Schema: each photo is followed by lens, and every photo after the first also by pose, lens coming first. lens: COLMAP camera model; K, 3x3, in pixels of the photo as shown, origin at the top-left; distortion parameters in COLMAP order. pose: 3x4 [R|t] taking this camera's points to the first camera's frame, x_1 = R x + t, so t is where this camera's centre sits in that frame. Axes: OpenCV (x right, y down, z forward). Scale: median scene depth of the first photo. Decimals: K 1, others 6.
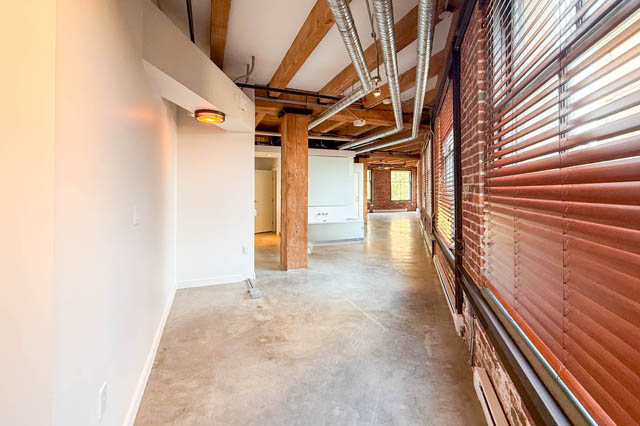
lens RADIAL K [[275.7, 0, 319.1], [0, 275.7, 190.2], [0, 0, 1]] dist [-0.000772, -0.000235]
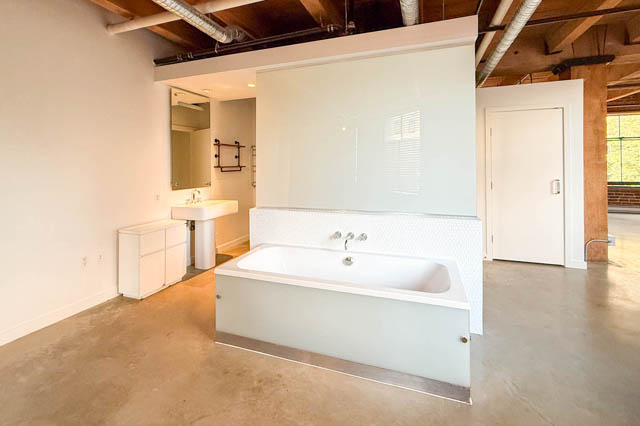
lens RADIAL K [[289.1, 0, 319.5], [0, 289.1, 163.0], [0, 0, 1]] dist [-0.000442, -0.000416]
pose [[0.741711, -0.007654, -0.670676, 0.096623], [0.009656, 0.999953, -0.000733, 0.000450], [0.670650, -0.005932, 0.741750, 0.326642]]
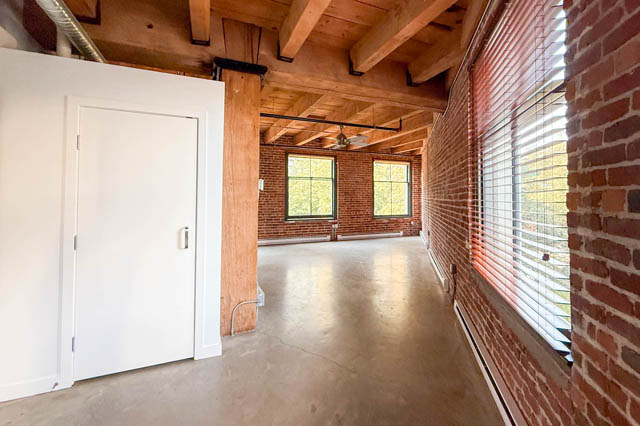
lens RADIAL K [[275.7, 0, 319.1], [0, 275.7, 190.2], [0, 0, 1]] dist [-0.000772, -0.000235]
pose [[0.999723, 0.007511, 0.022290, 0.145163], [-0.007038, 0.999751, -0.021196, -0.000934], [-0.022444, 0.021033, 0.999527, 0.472621]]
